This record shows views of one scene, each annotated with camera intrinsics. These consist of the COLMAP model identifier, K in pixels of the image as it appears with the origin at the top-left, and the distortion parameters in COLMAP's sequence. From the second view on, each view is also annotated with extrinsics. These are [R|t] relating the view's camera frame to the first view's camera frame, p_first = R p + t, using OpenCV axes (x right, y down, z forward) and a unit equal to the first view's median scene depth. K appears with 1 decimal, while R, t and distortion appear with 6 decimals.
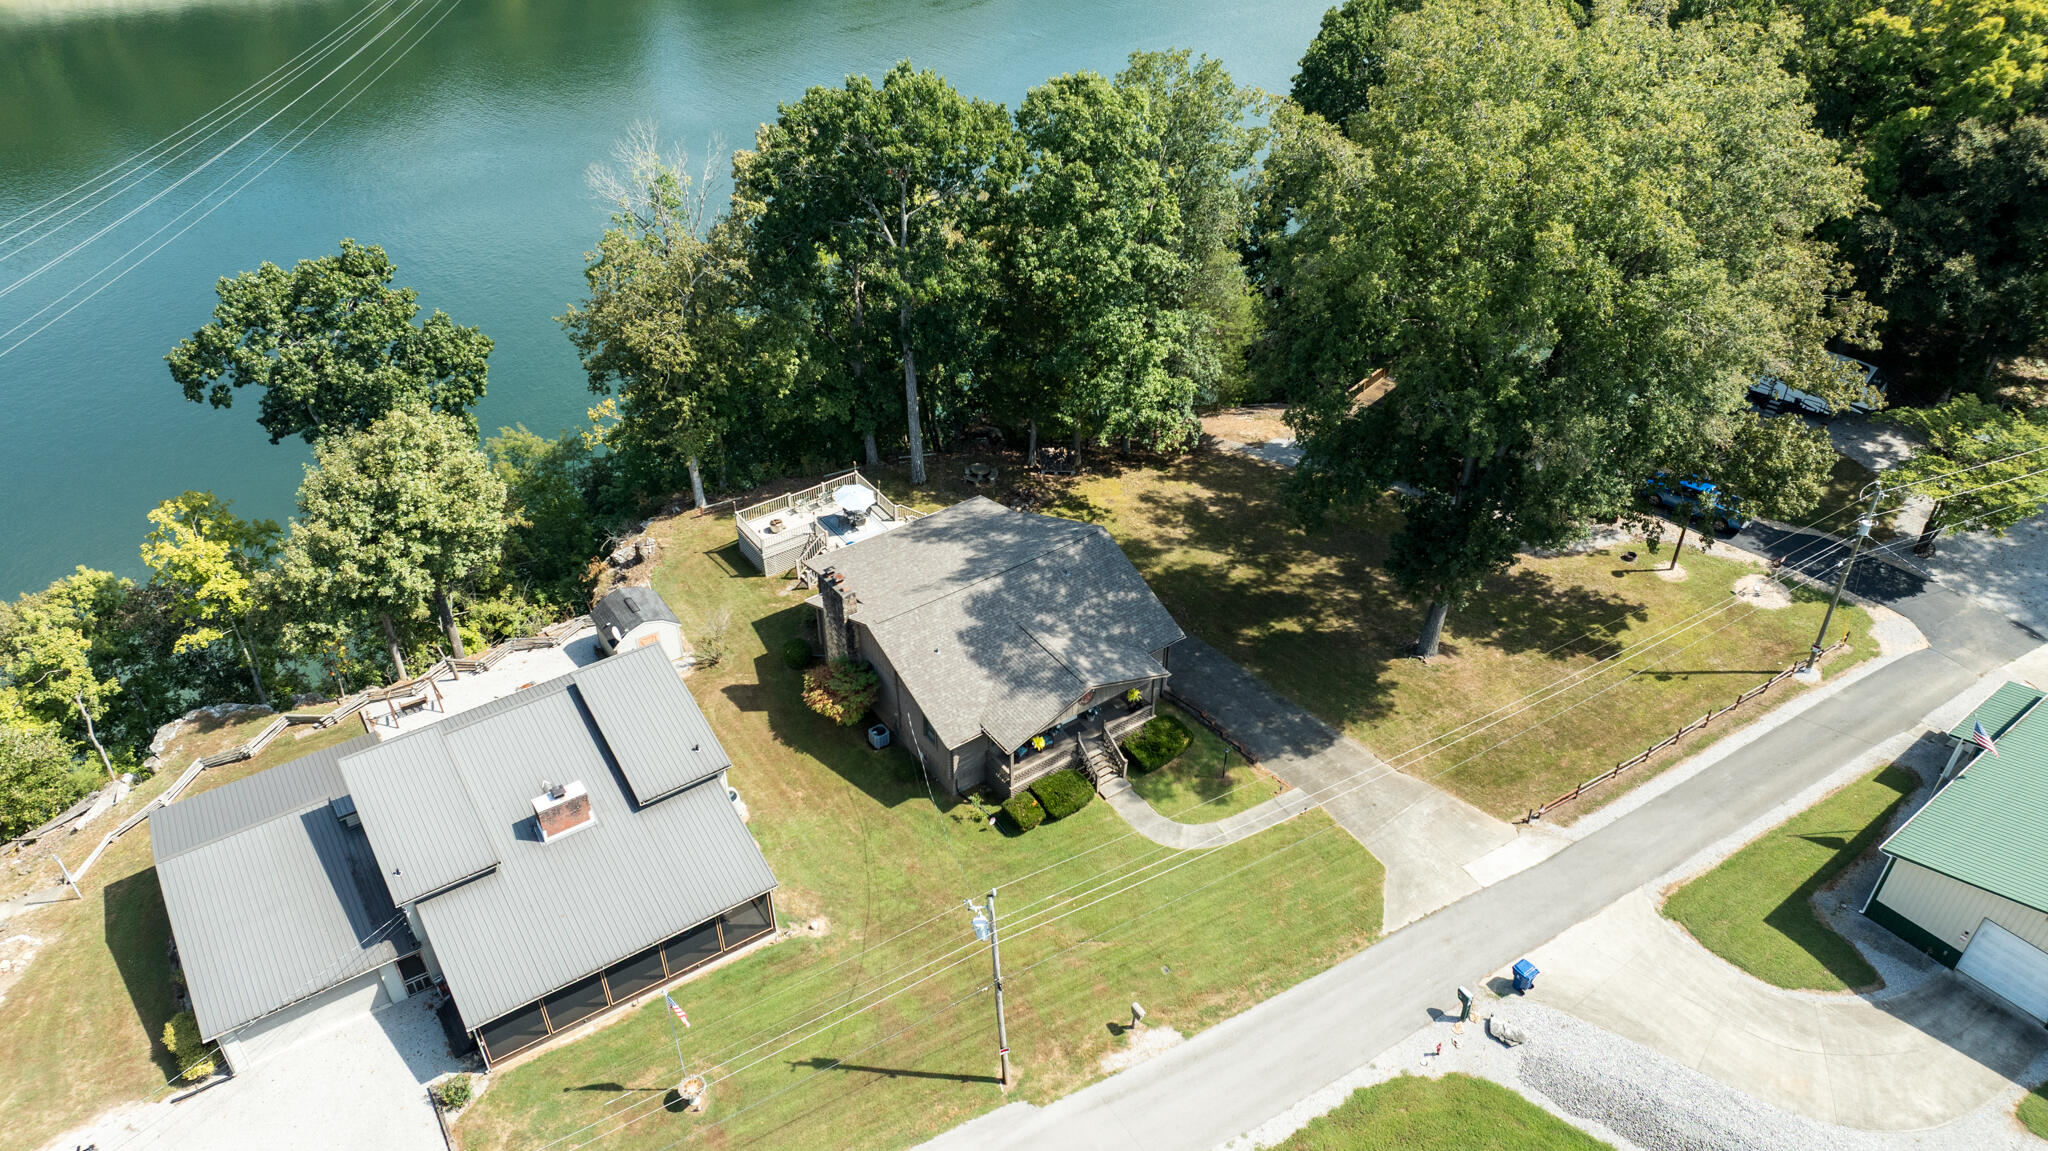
lens RADIAL K [[1432.2, 0, 1032.2], [0, 1432.2, 577.0], [0, 0, 1]] dist [-0.034703, 0.024703]
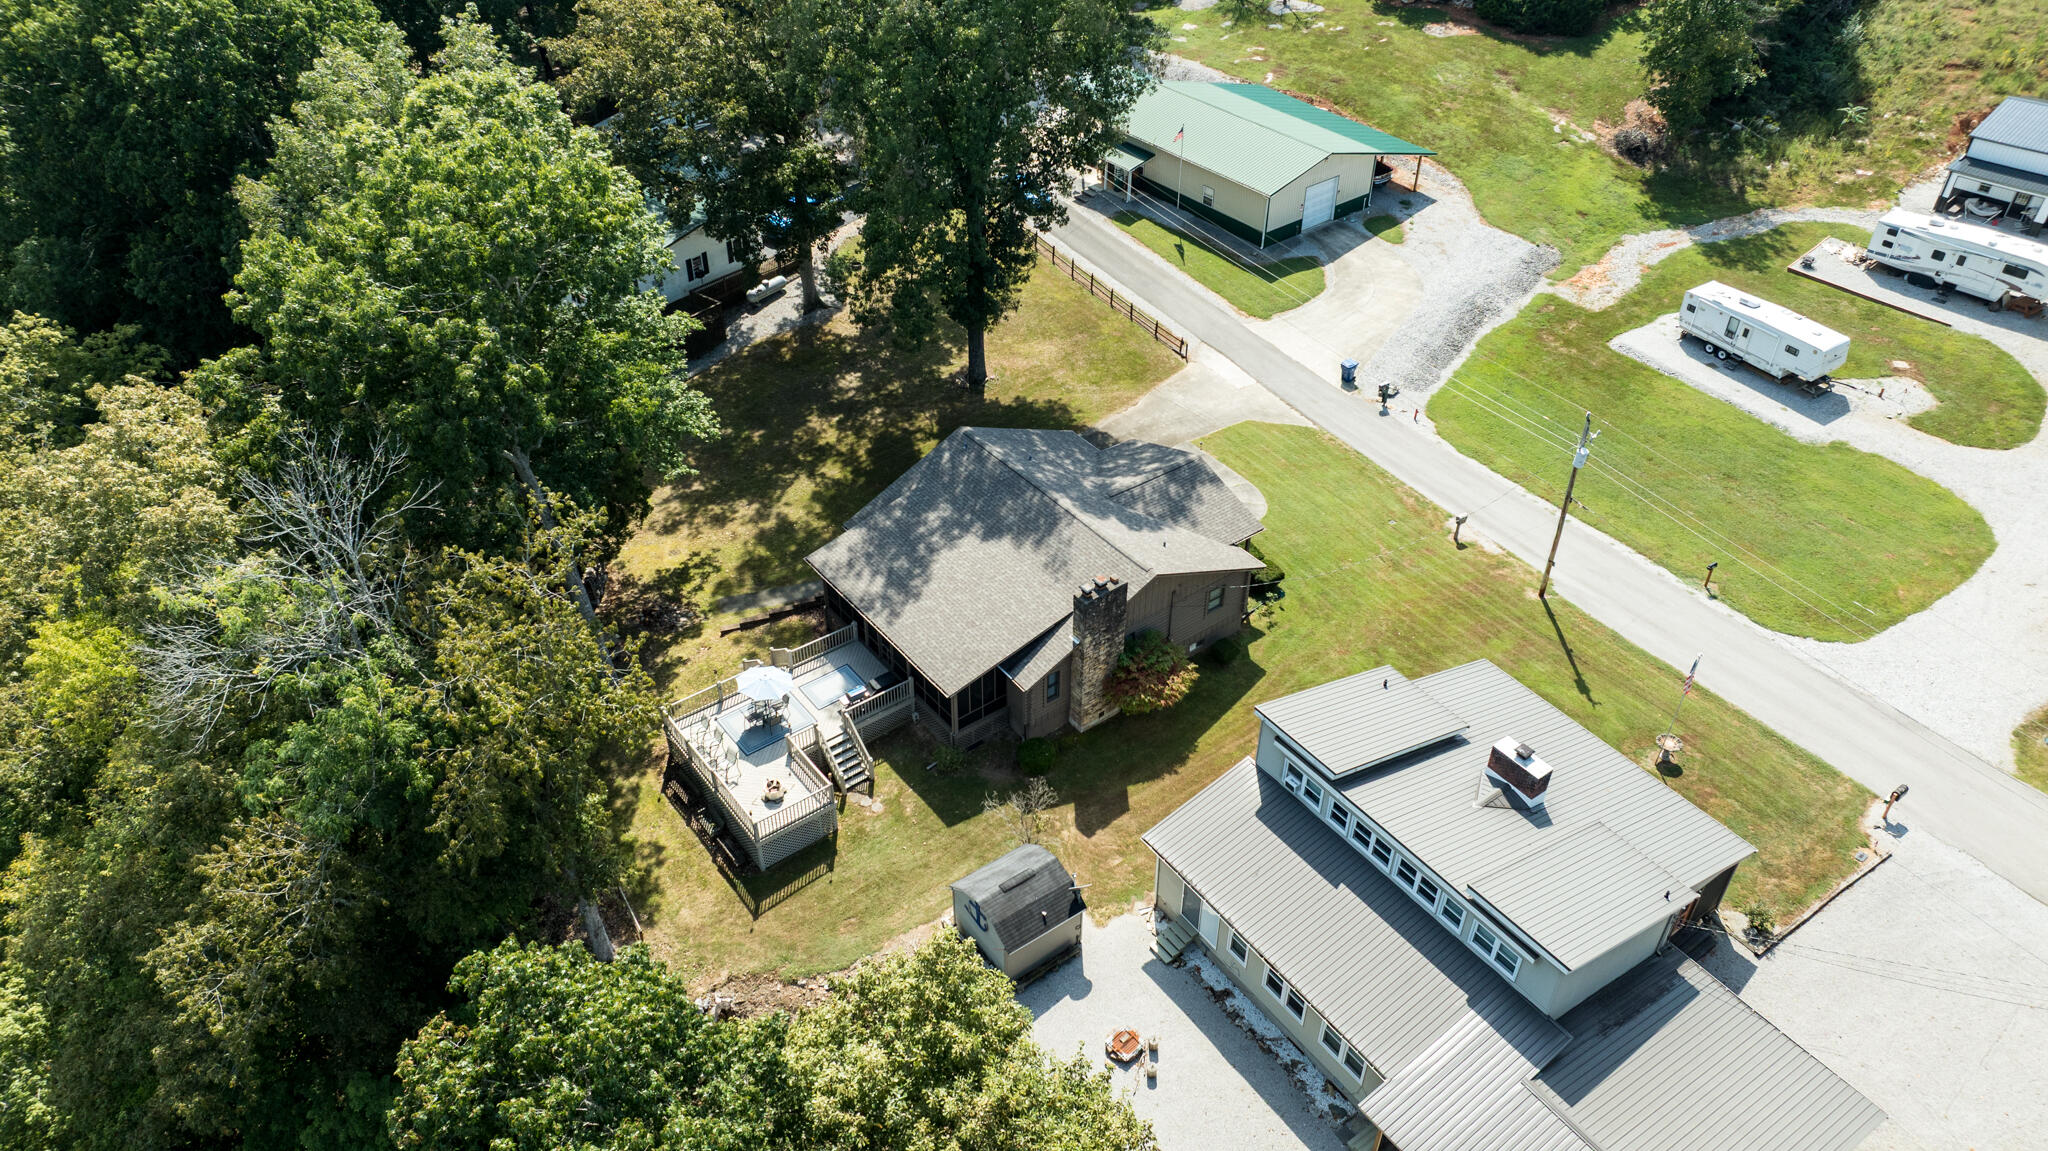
lens RADIAL K [[1432.2, 0, 1028.0], [0, 1432.2, 575.7], [0, 0, 1]] dist [-0.034703, 0.024703]
pose [[-0.029632, -0.624309, 0.780615, -0.793193], [0.585386, 0.622182, 0.519820, -0.466651], [-0.810213, 0.472365, 0.347025, 0.750776]]
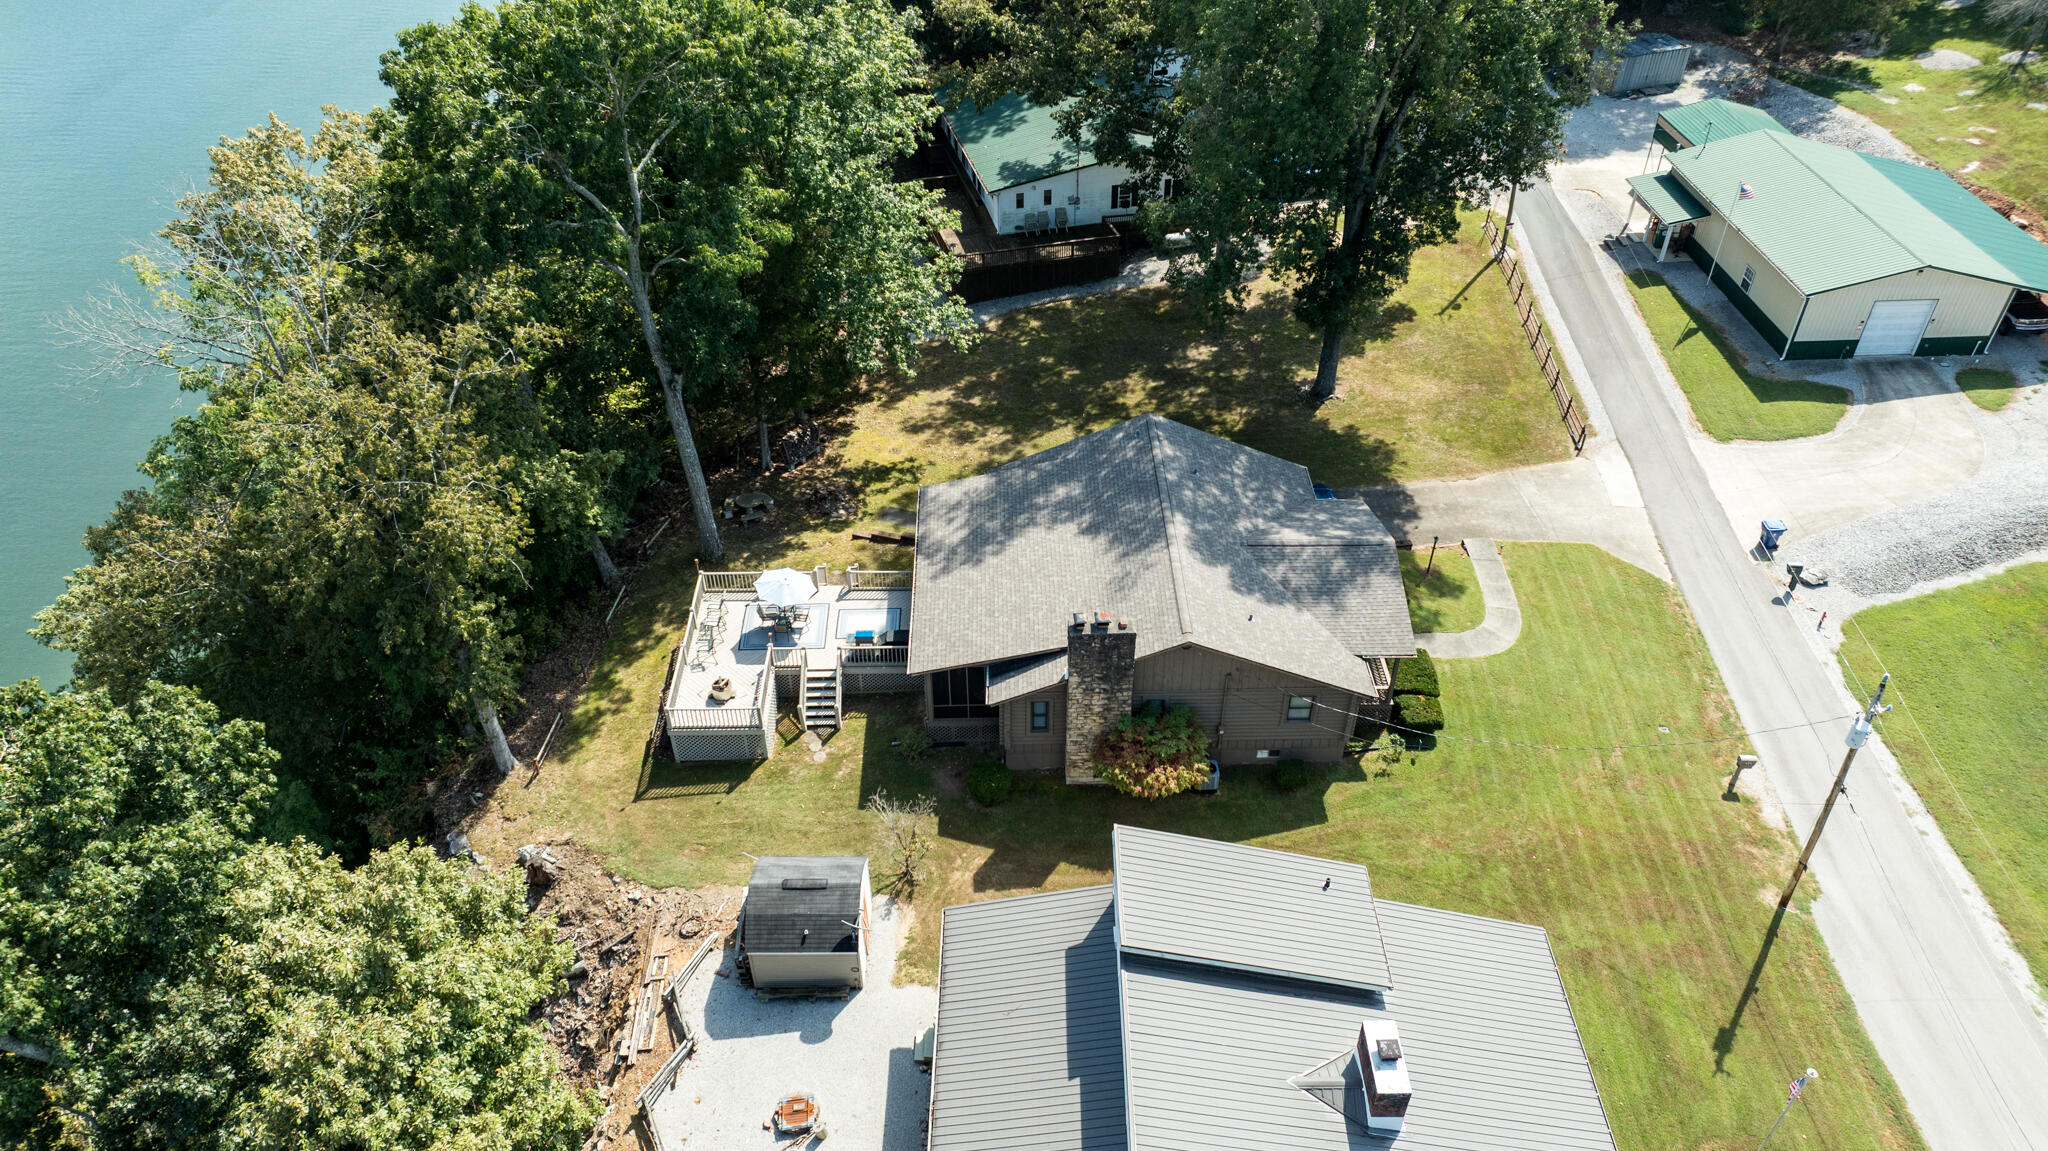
lens RADIAL K [[1432.2, 0, 1035.1], [0, 1432.2, 569.6], [0, 0, 1]] dist [-0.034703, 0.024703]
pose [[0.558126, -0.521148, 0.645679, -0.593318], [0.489163, 0.835208, 0.251290, -0.211267], [-0.670236, 0.175590, 0.721077, 0.525202]]
